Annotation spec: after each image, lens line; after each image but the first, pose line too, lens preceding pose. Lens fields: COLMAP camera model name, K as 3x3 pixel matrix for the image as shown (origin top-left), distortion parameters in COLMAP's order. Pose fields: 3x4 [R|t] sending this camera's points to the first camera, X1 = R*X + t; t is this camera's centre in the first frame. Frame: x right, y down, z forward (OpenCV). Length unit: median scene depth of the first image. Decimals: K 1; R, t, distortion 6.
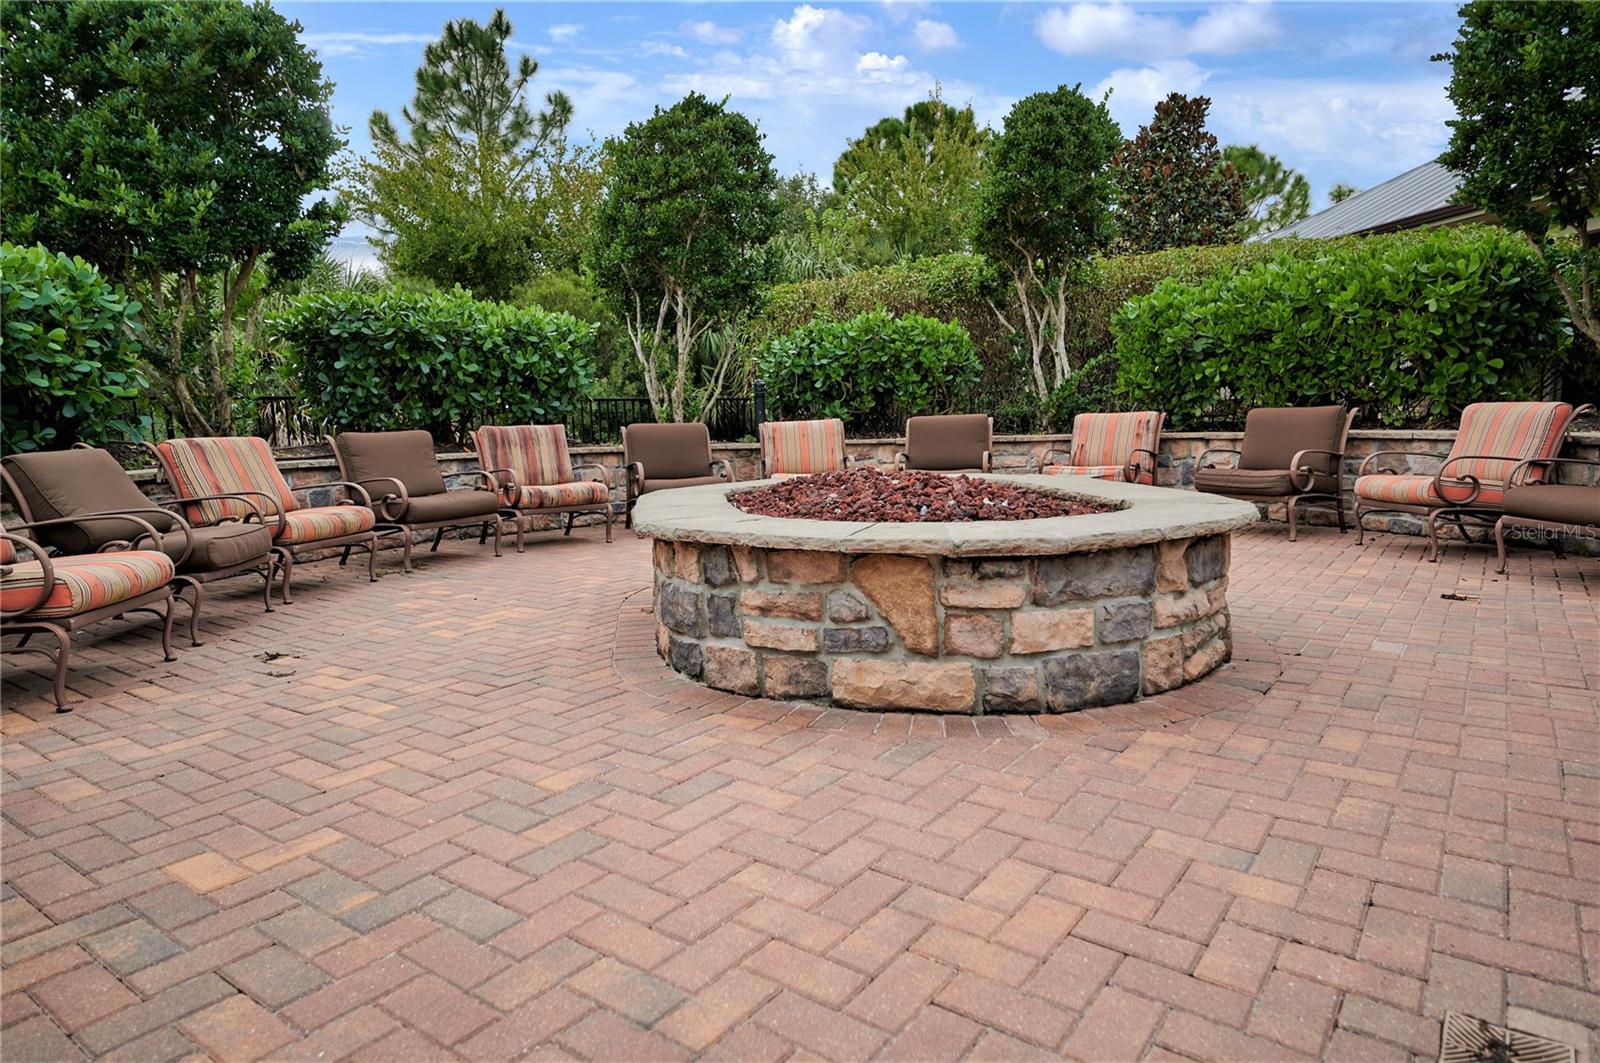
lens RADIAL K [[937.4, 0, 796.7], [0, 937.4, 526.7], [0, 0, 1]] dist [-0.002138, 0.003016]
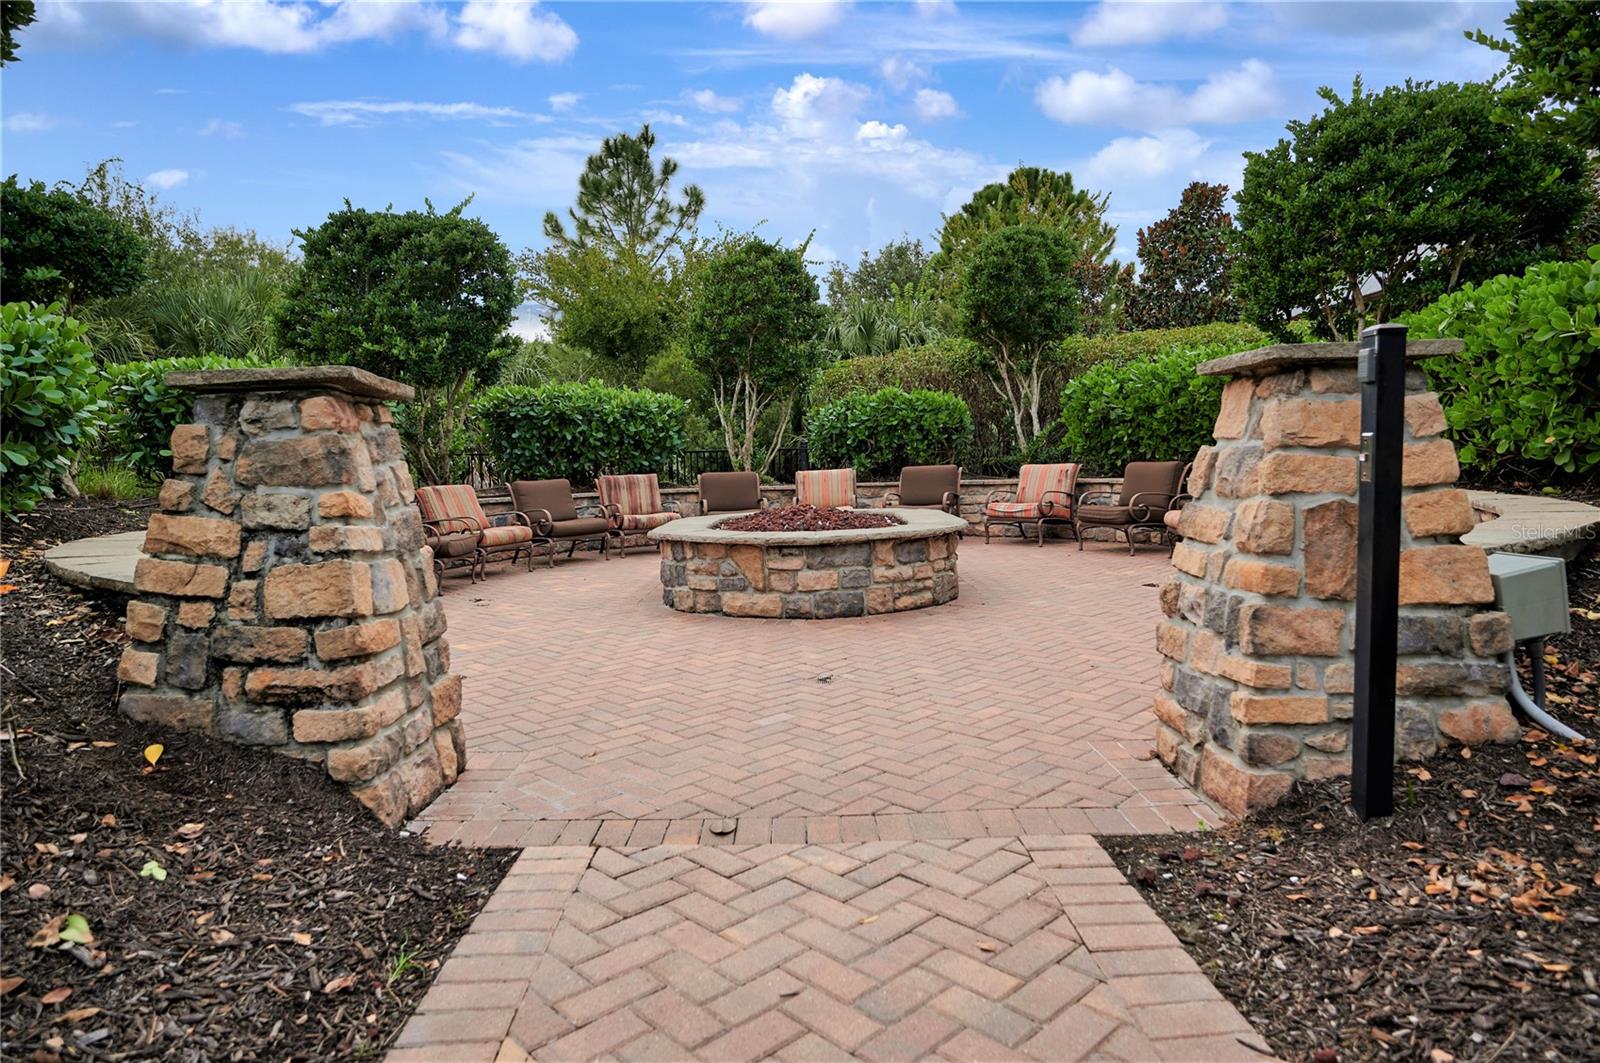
lens RADIAL K [[937.4, 0, 802.7], [0, 937.4, 530.7], [0, 0, 1]] dist [-0.002138, 0.003016]
pose [[0.987948, 0.008090, -0.154577, 0.191271], [-0.012822, 0.999478, -0.029640, 0.019803], [0.154257, 0.031265, 0.987536, -0.388005]]
